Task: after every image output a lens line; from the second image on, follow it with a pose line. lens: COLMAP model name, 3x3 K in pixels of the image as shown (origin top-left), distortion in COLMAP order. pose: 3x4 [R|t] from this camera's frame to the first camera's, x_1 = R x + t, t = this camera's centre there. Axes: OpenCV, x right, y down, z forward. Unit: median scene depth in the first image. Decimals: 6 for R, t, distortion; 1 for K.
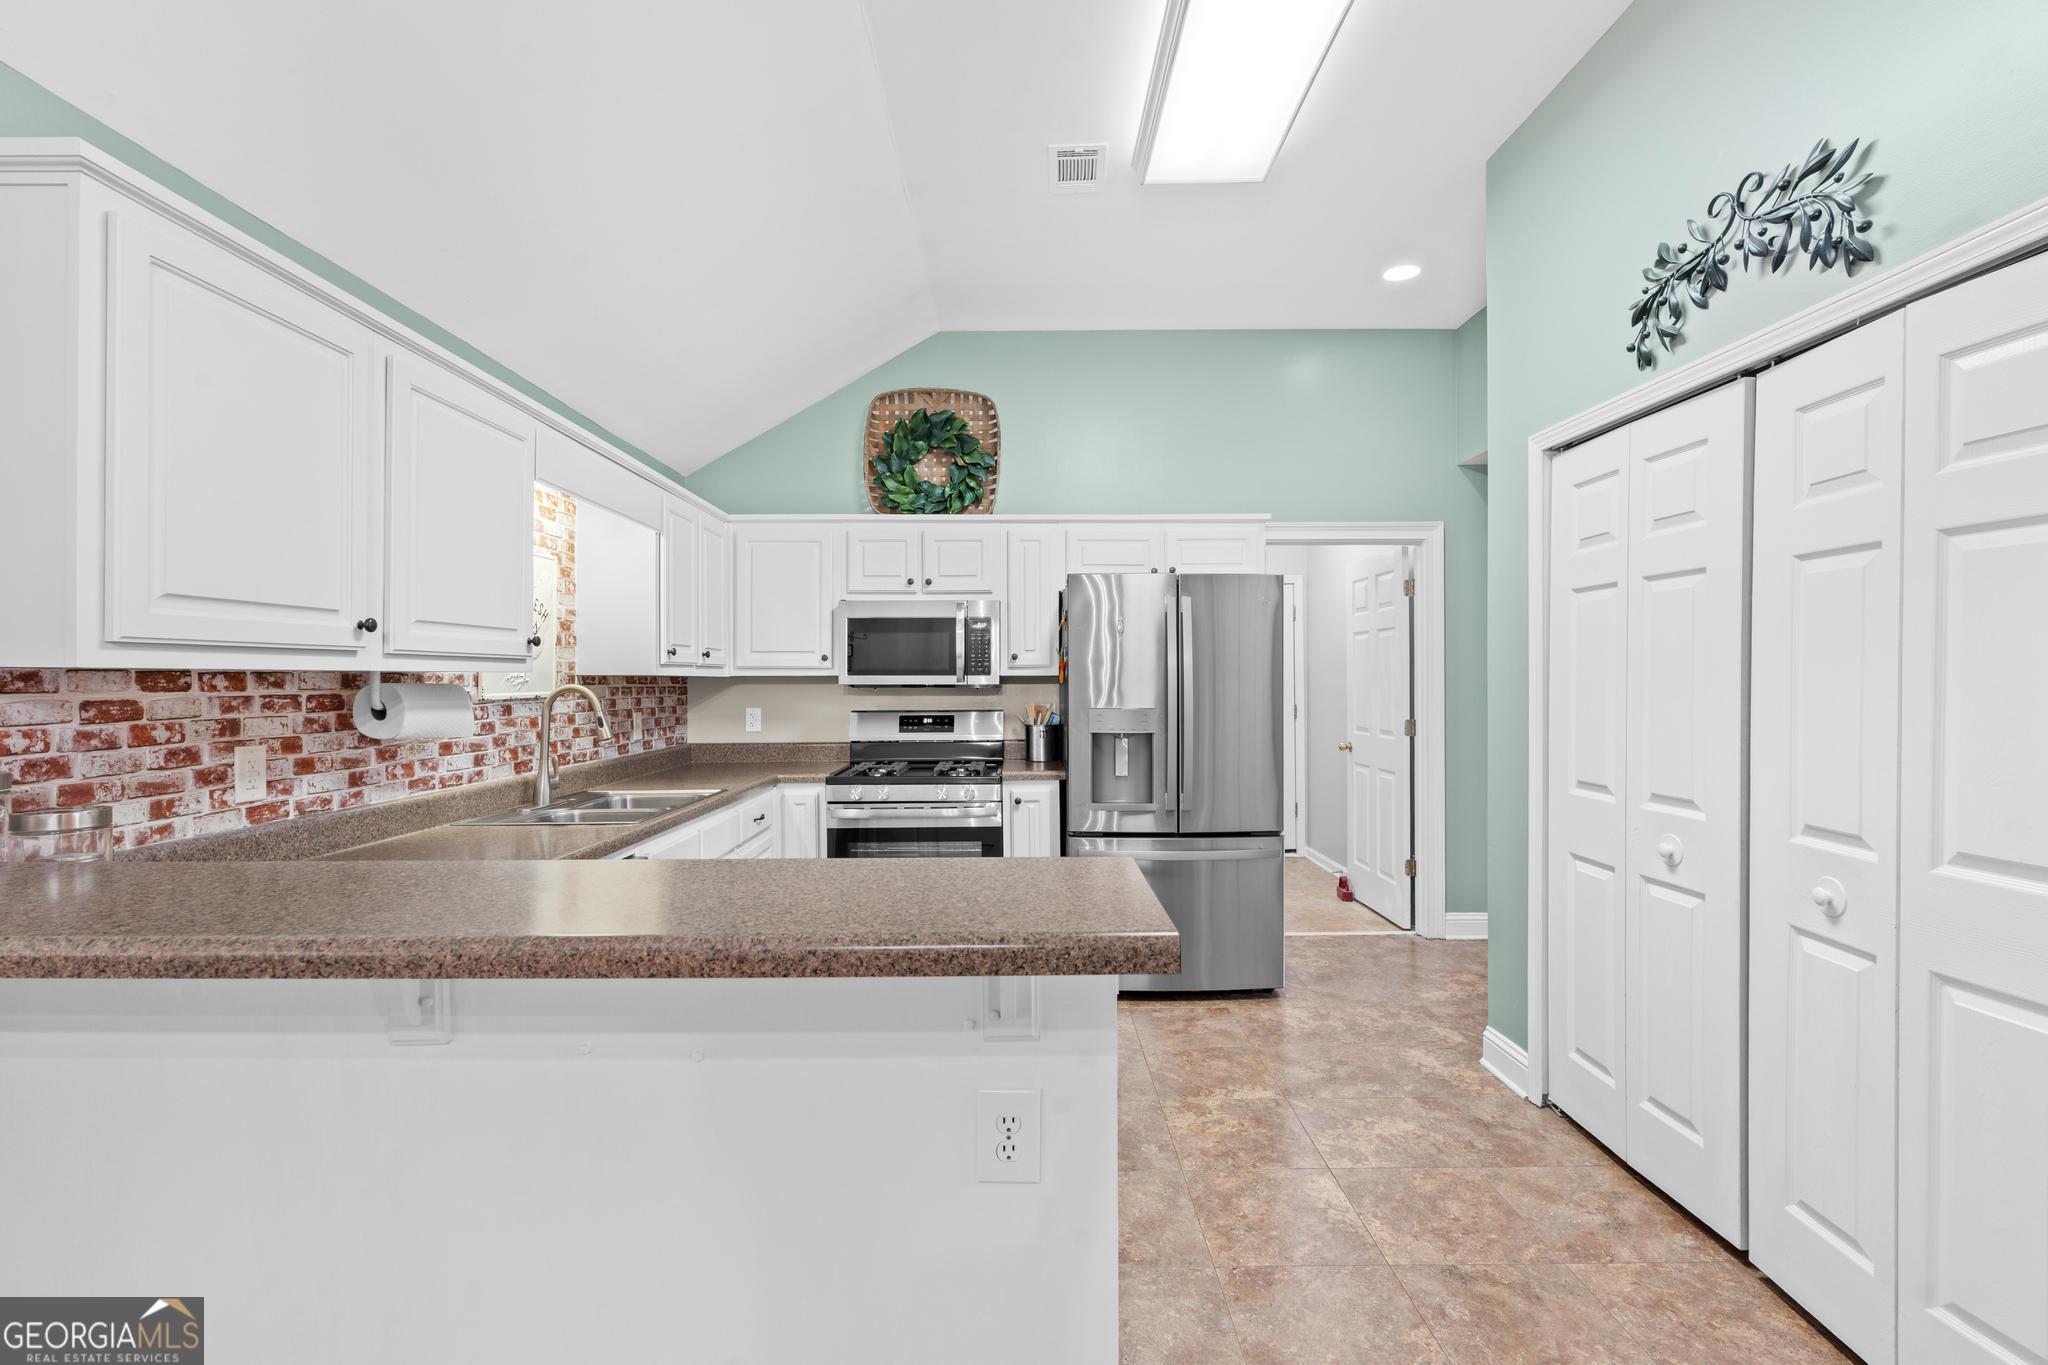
lens RADIAL K [[915.8, 0, 1014.6], [0, 915.8, 677.7], [0, 0, 1]] dist [-0.005062, 0.000042]
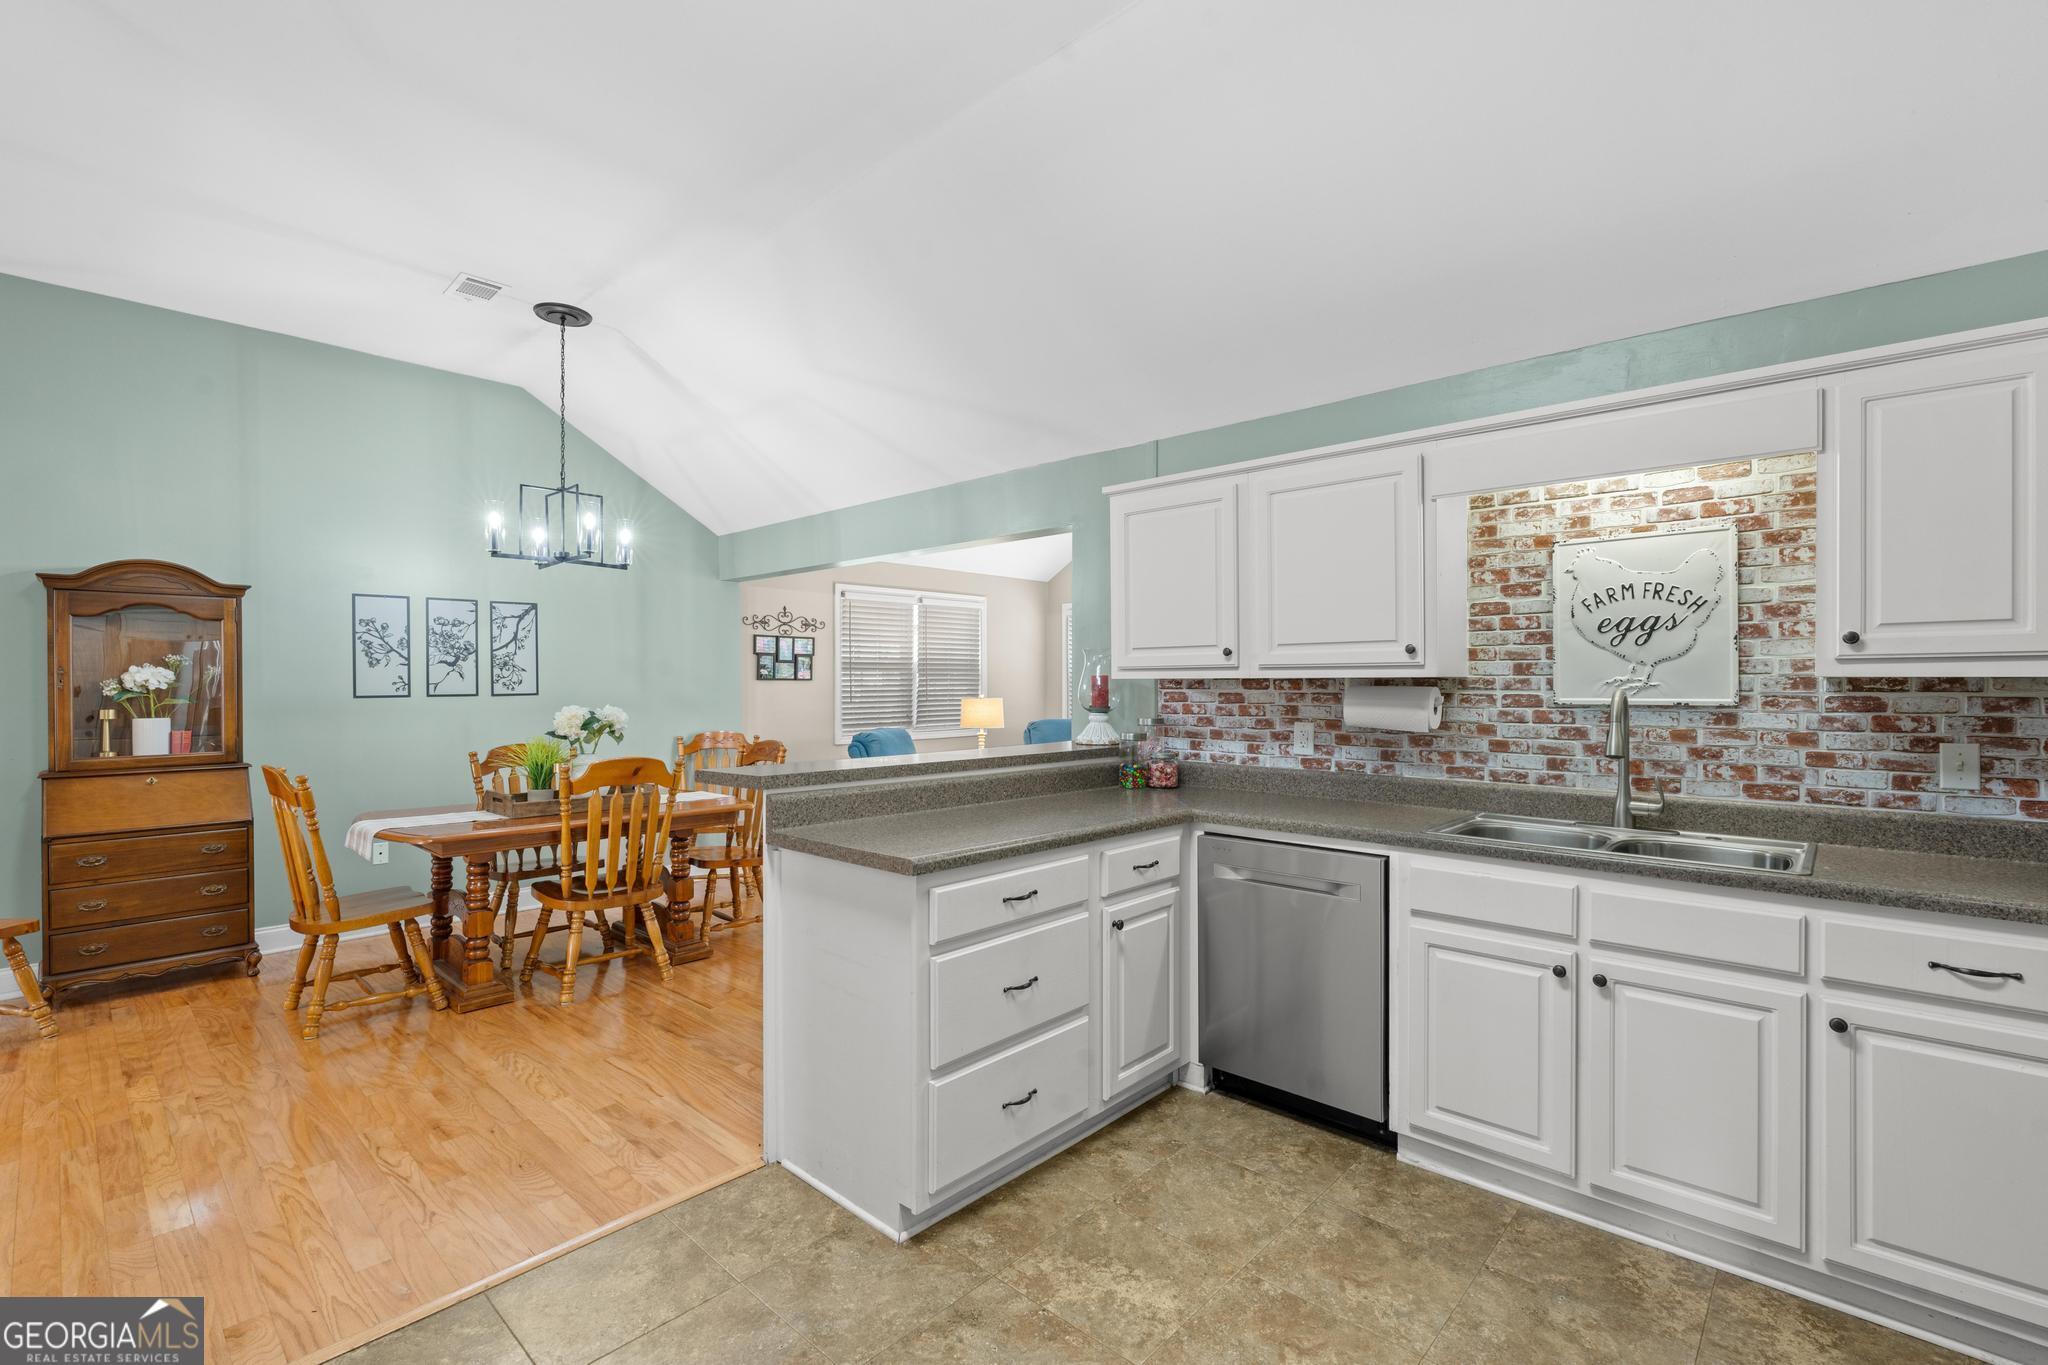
lens RADIAL K [[915.8, 0, 1038.7], [0, 915.8, 680.3], [0, 0, 1]] dist [-0.005062, 0.000042]
pose [[-0.674742, 0.002308, -0.738050, 0.535869], [0.004424, 0.999990, -0.000917, -0.003044], [0.738040, -0.003884, -0.674745, 1.261823]]
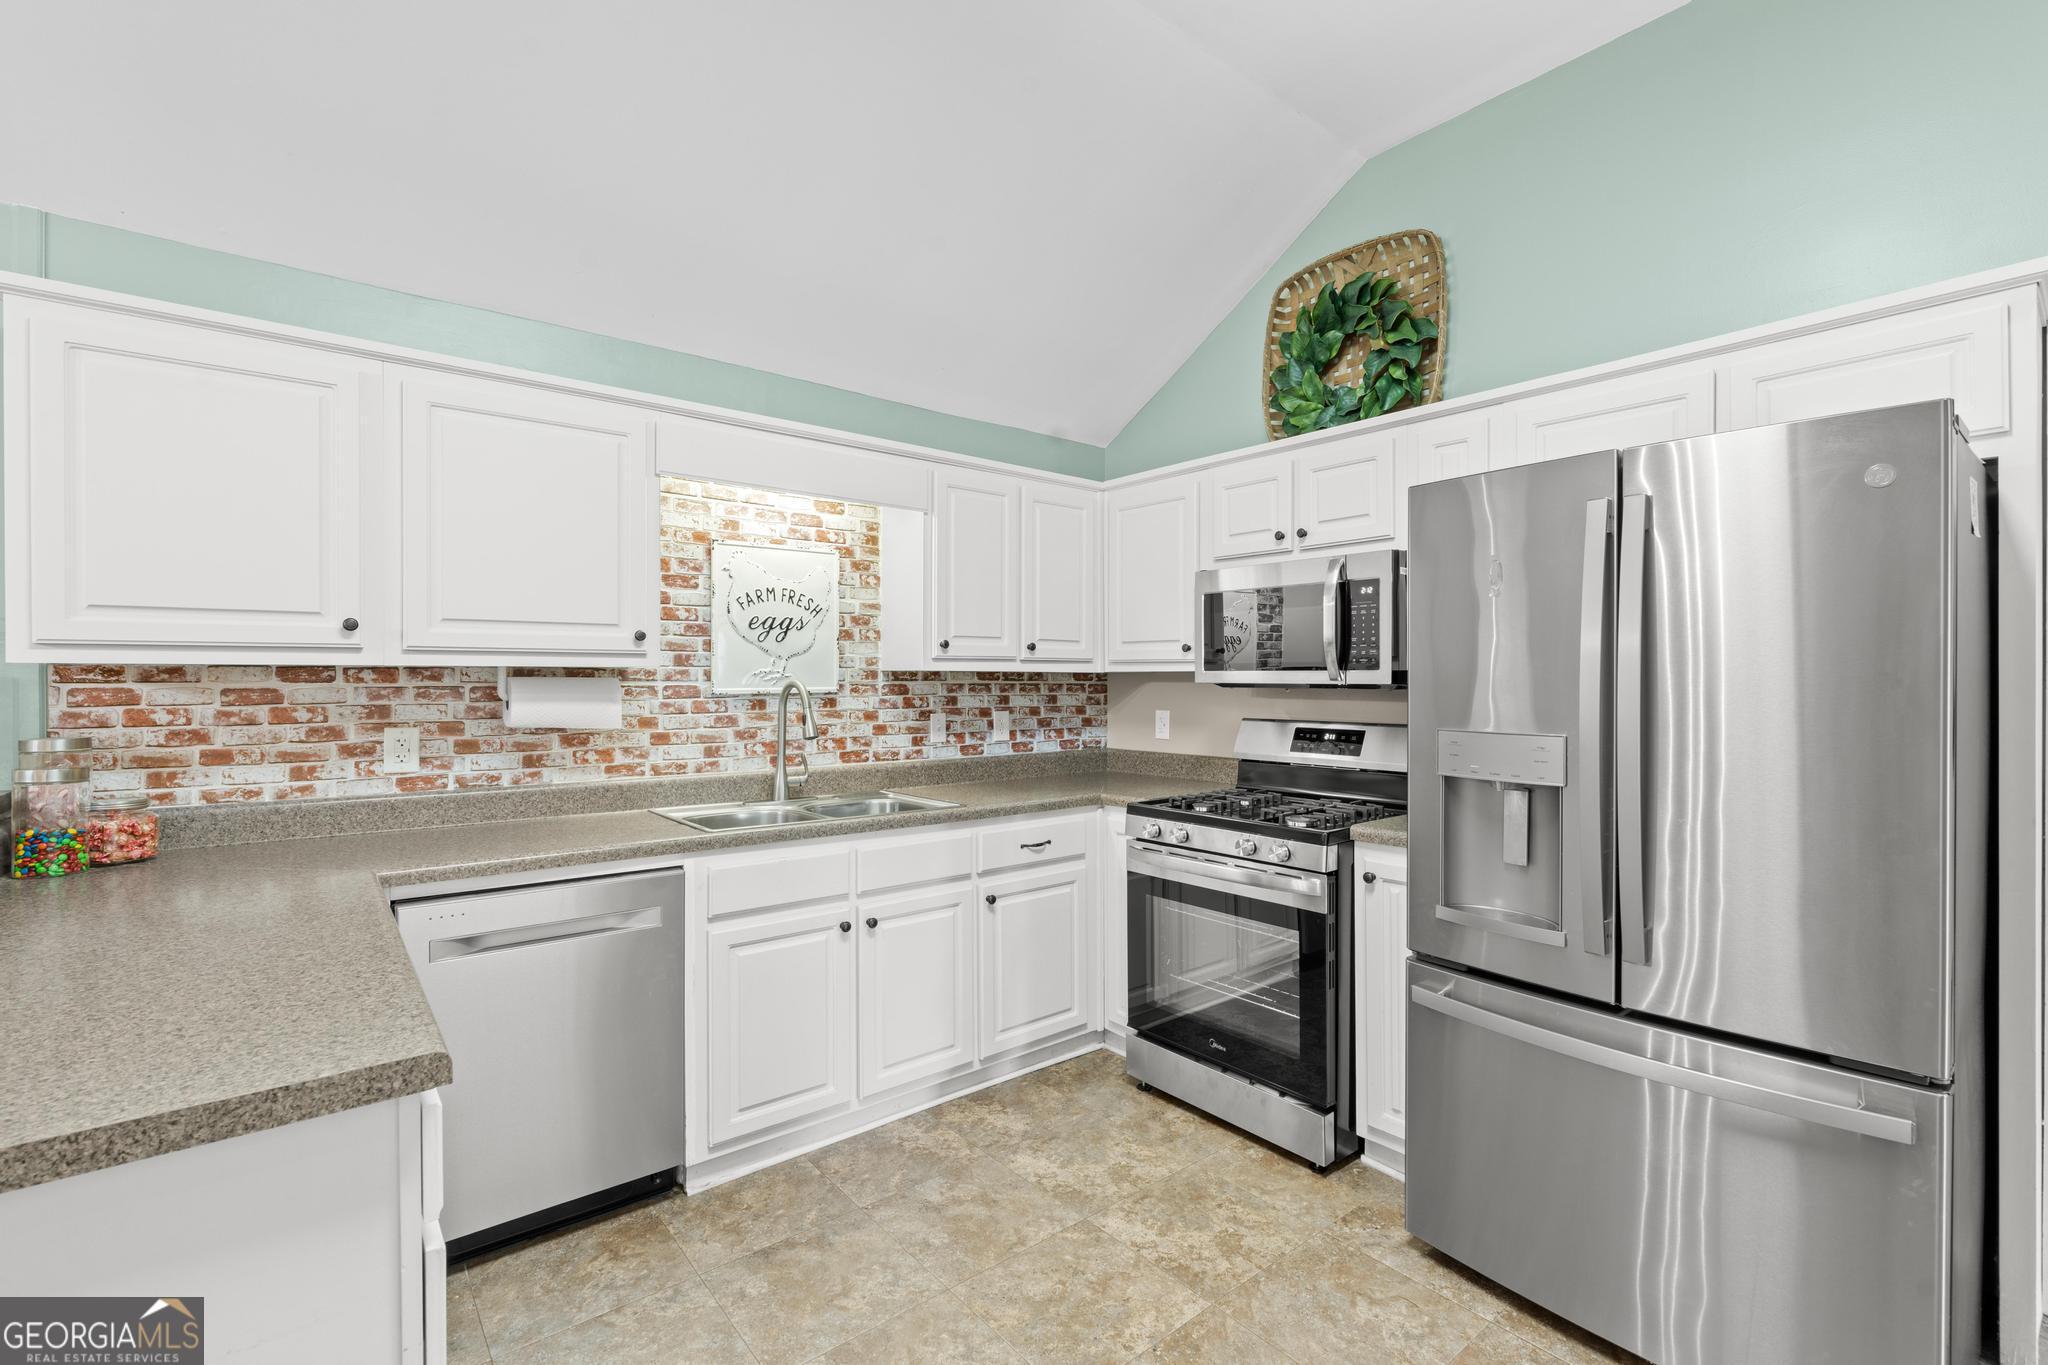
lens RADIAL K [[915.8, 0, 1020.5], [0, 915.8, 684.3], [0, 0, 1]] dist [-0.005062, 0.000042]
pose [[0.636279, 0.009146, -0.771404, 0.450705], [-0.001835, 0.999945, 0.010342, 0.001632], [0.771457, -0.005165, 0.636261, 0.607133]]
